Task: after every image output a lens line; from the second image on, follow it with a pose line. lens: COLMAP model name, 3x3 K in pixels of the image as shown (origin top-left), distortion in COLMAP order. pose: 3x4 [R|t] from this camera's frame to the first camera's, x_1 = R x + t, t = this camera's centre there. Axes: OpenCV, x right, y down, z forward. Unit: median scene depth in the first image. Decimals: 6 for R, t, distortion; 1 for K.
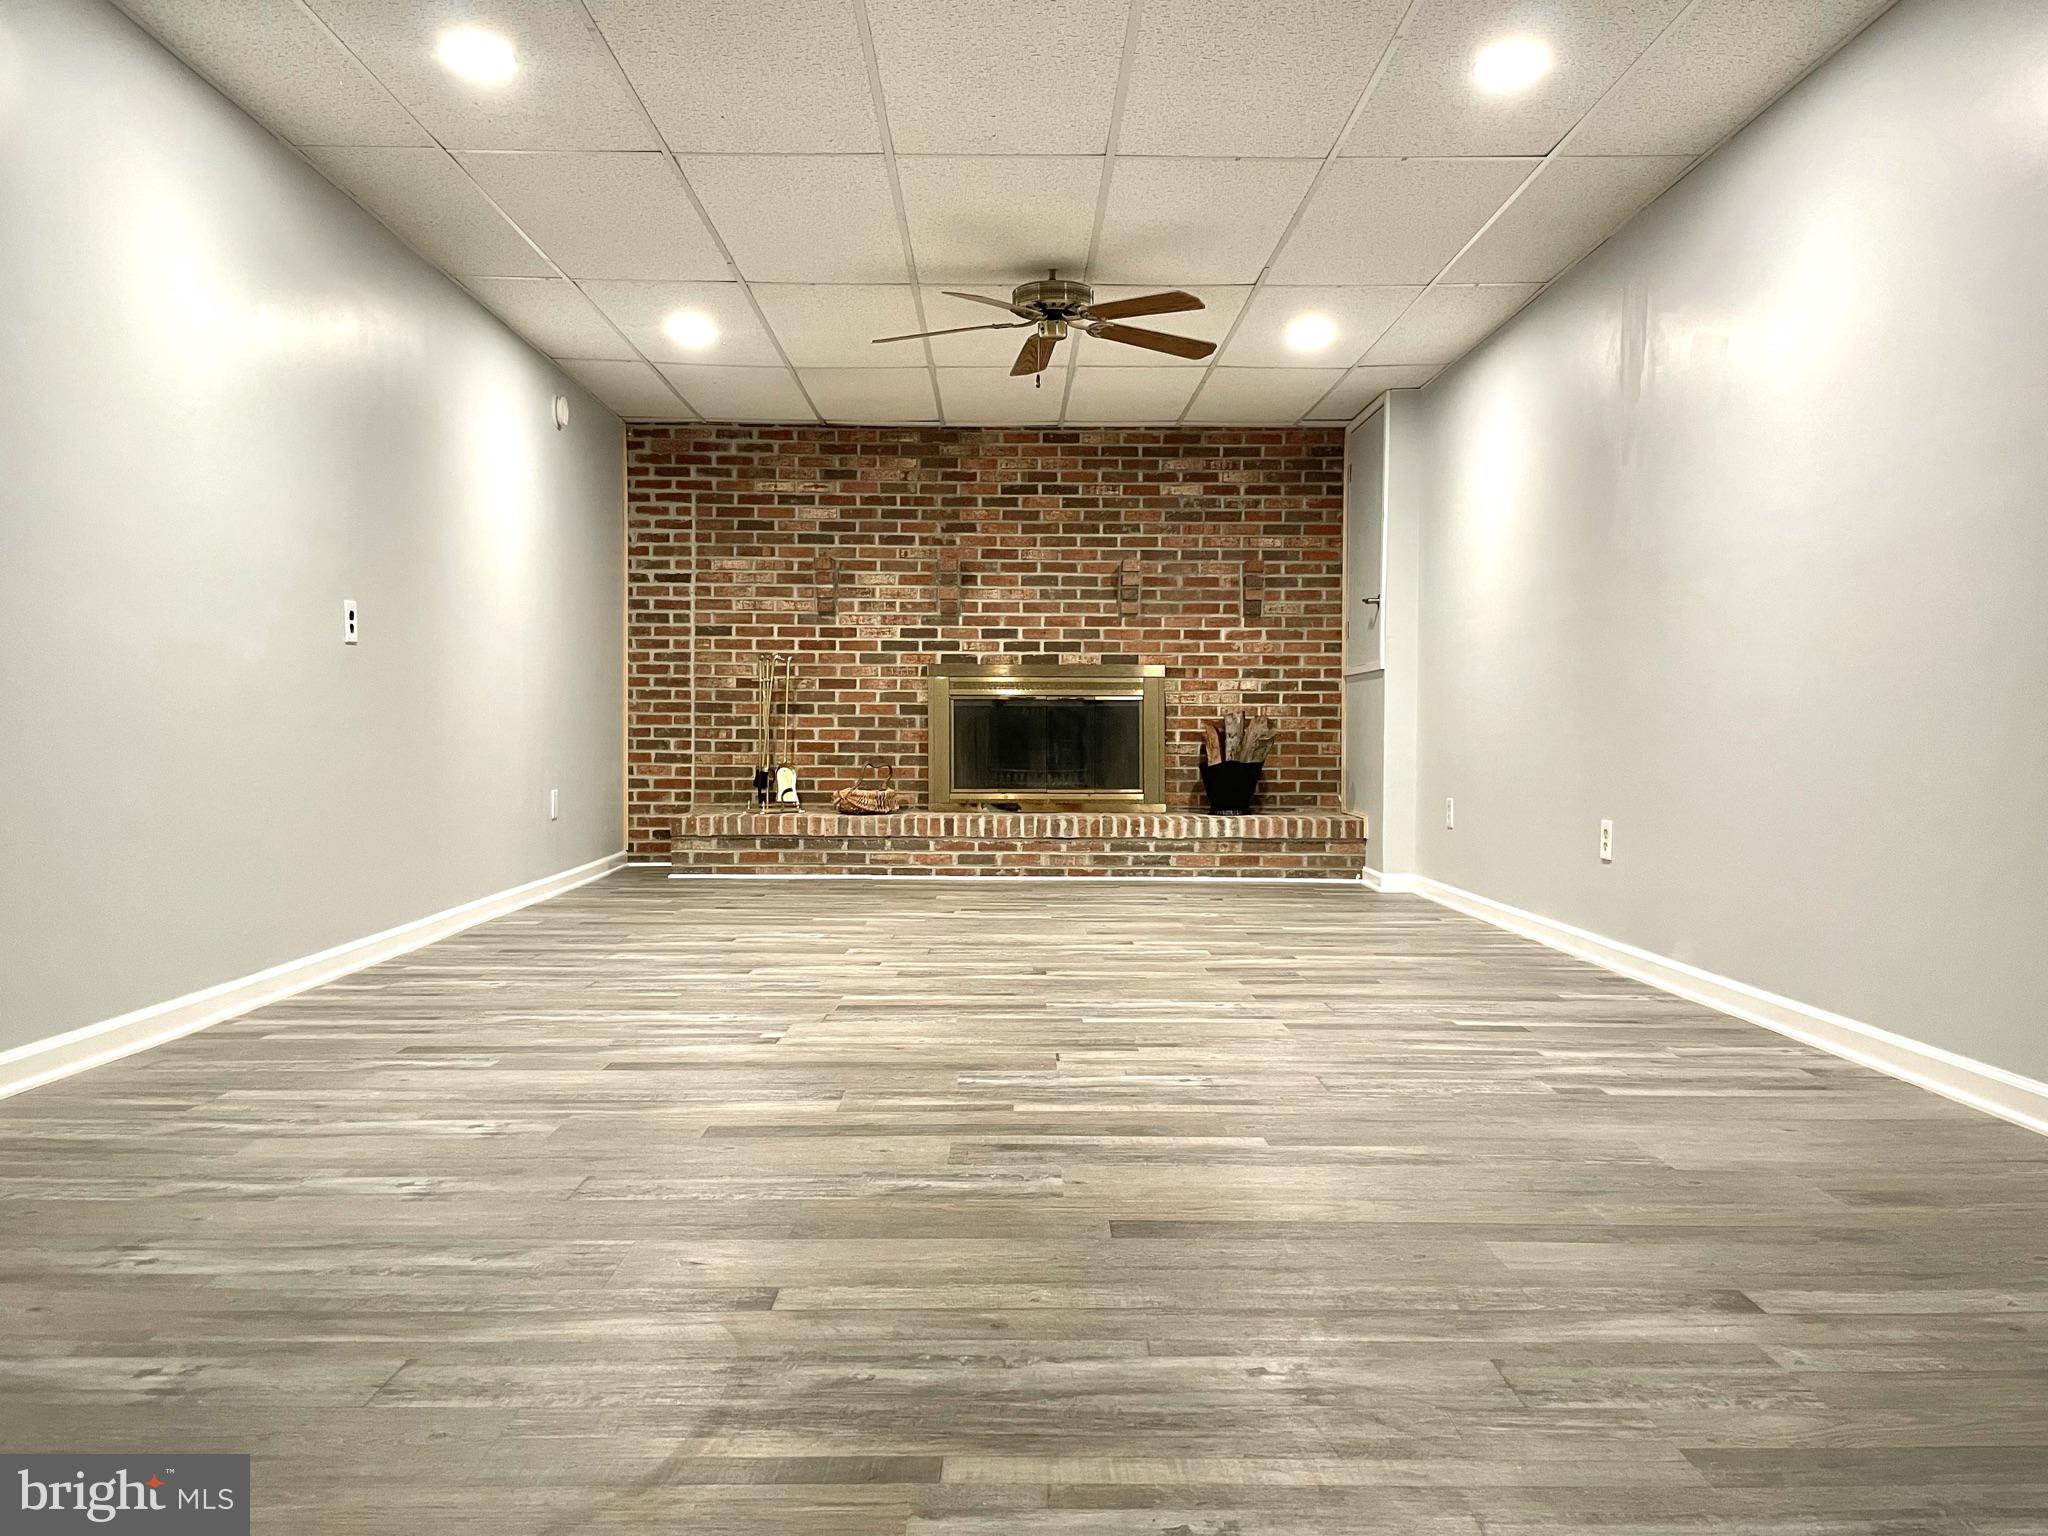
lens RADIAL K [[1584.6, 0, 1026.3], [0, 1584.6, 780.1], [0, 0, 1]] dist [0.075774, -0.000577]
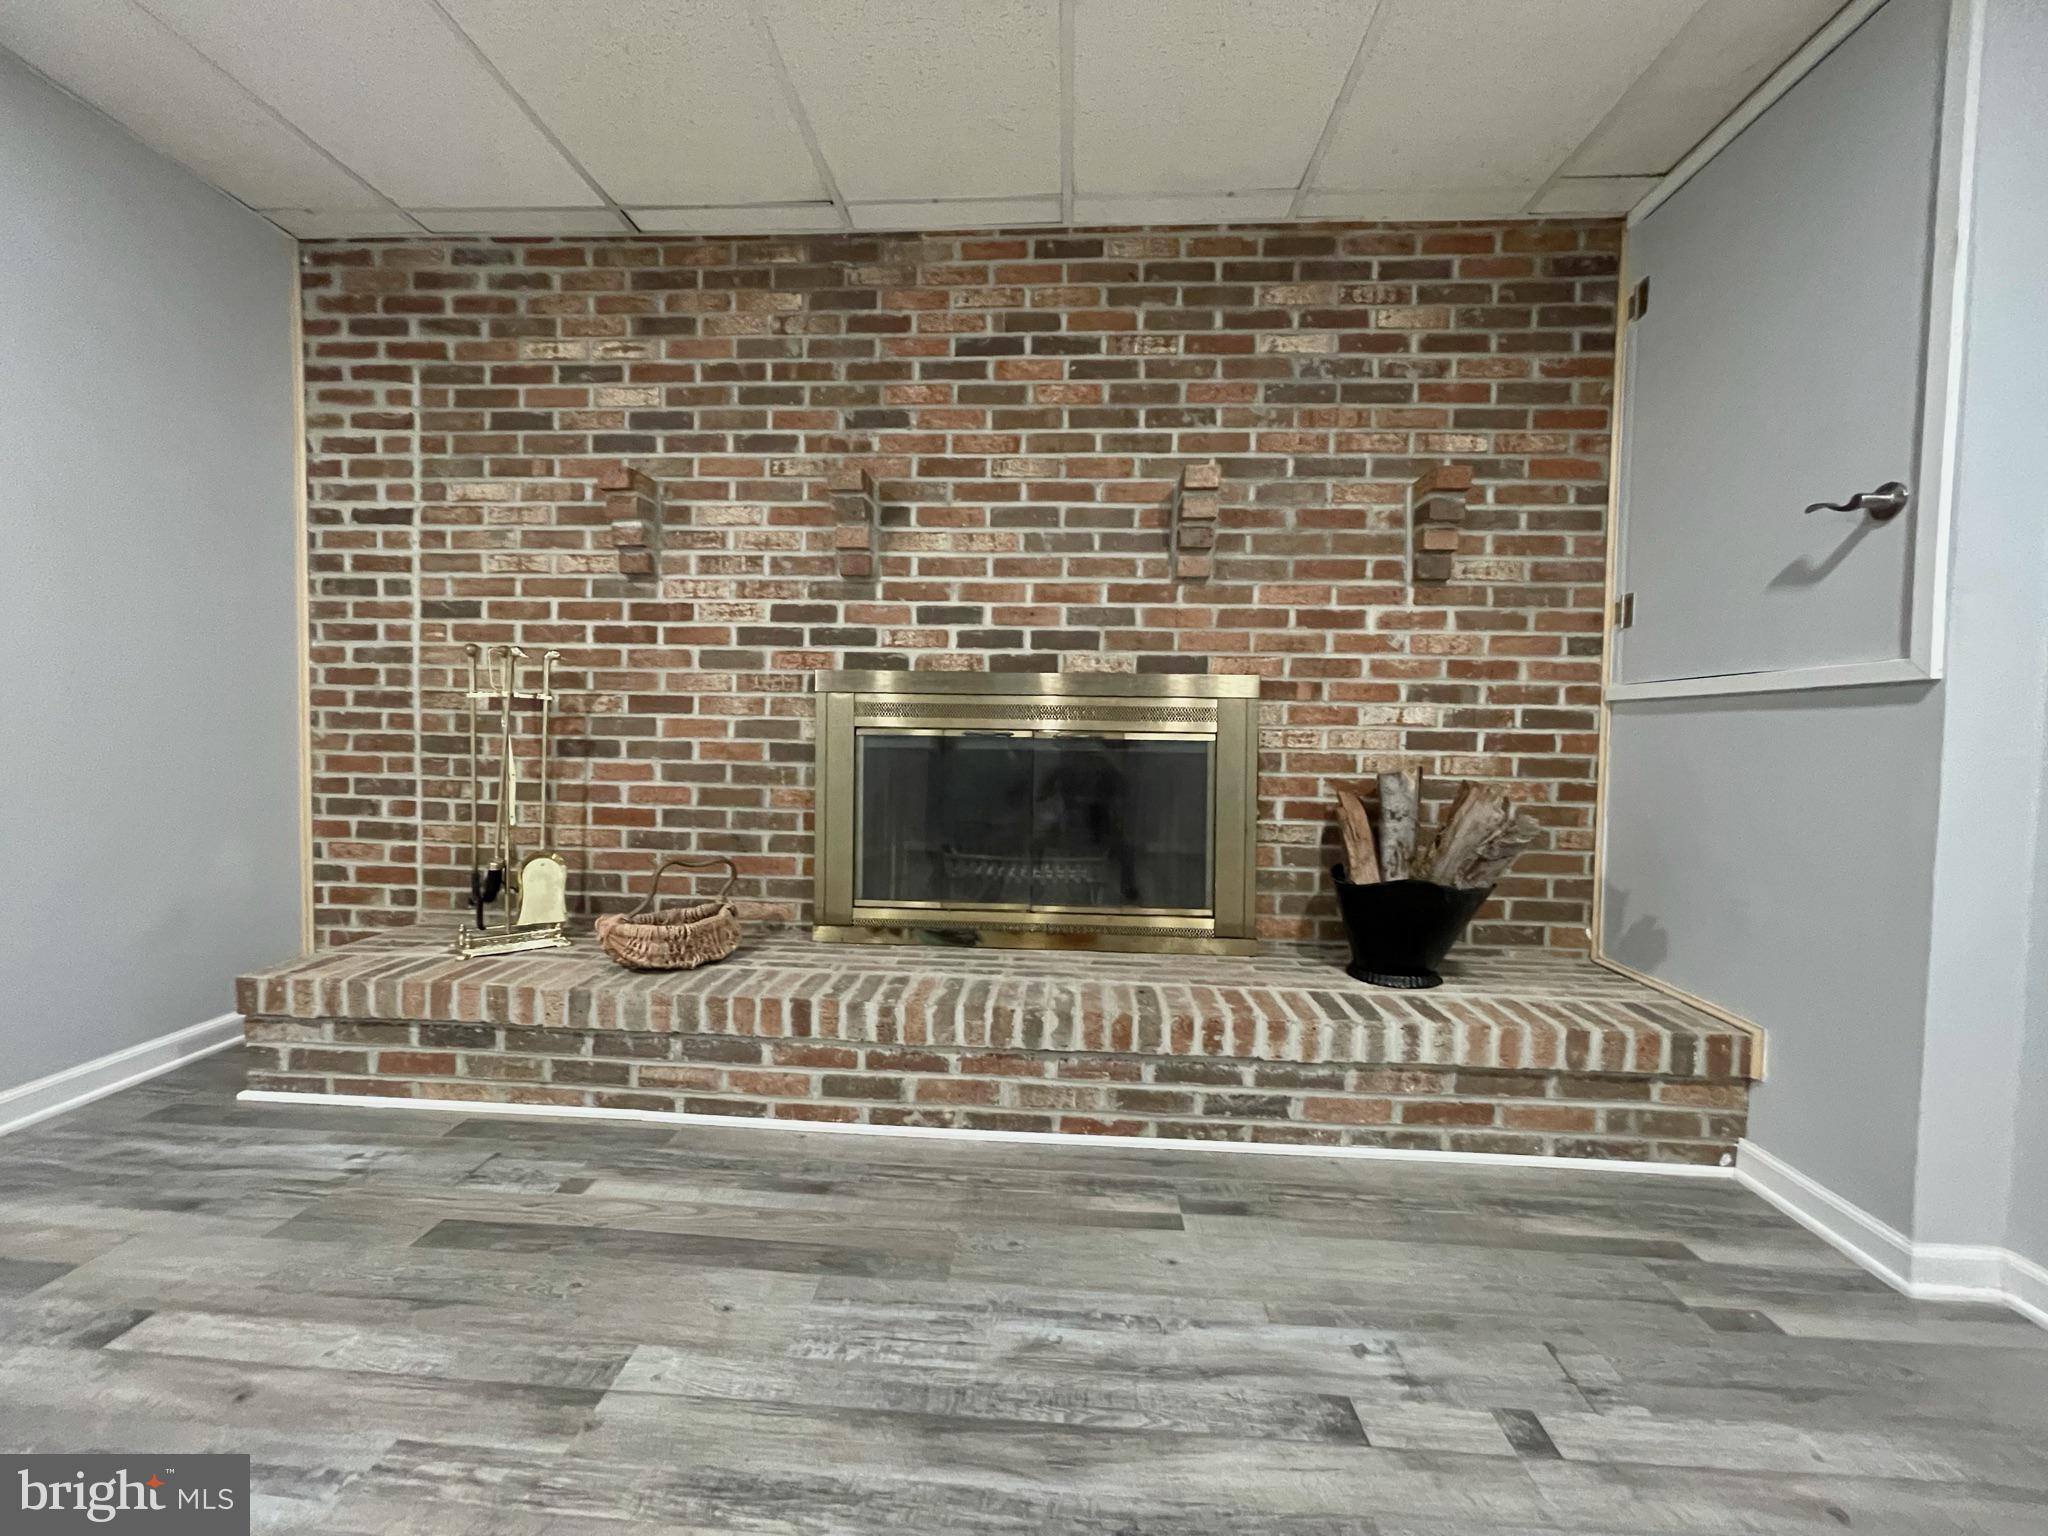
lens RADIAL K [[835.1, 0, 1019.4], [0, 835.1, 766.9], [0, 0, 1]] dist [-0.004621, 0.000535]
pose [[0.997094, 0.016756, -0.074322, 0.029016], [-0.016065, 0.999822, 0.009886, -0.043806], [0.074474, -0.008664, 0.997185, 0.718044]]
